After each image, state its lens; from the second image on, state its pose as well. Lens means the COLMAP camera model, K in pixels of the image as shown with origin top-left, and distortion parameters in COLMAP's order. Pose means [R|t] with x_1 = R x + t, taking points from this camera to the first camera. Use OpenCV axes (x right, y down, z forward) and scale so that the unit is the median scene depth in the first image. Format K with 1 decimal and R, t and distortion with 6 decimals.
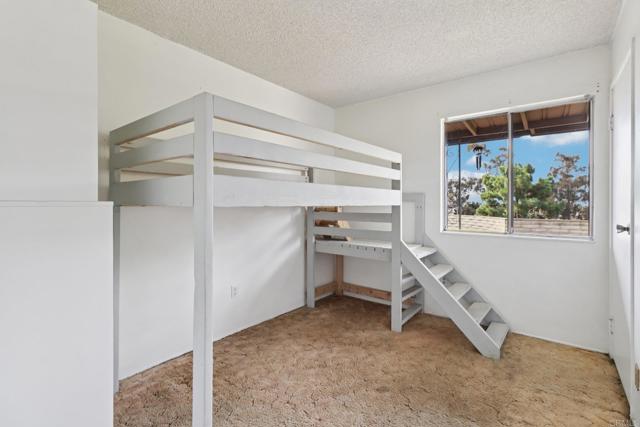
lens RADIAL K [[305.4, 0, 319.2], [0, 305.4, 211.0], [0, 0, 1]] dist [-0.012942, 0.002815]
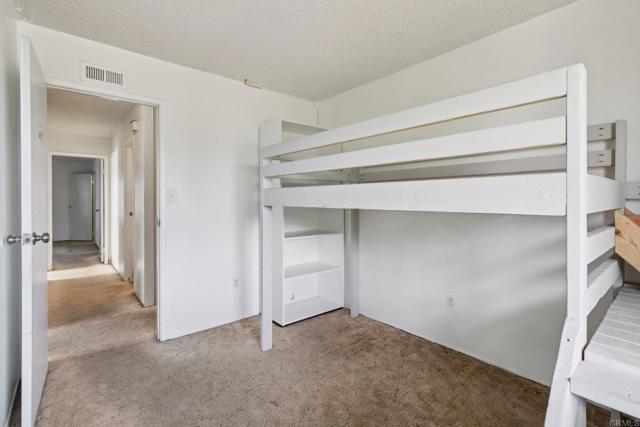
lens RADIAL K [[305.4, 0, 319.2], [0, 305.4, 206.9], [0, 0, 1]] dist [-0.012942, 0.002815]
pose [[-0.245124, 0.011421, -0.969424, 0.729520], [-0.016542, 0.999736, 0.015961, -0.023134], [0.969351, 0.019948, -0.244870, 0.903044]]
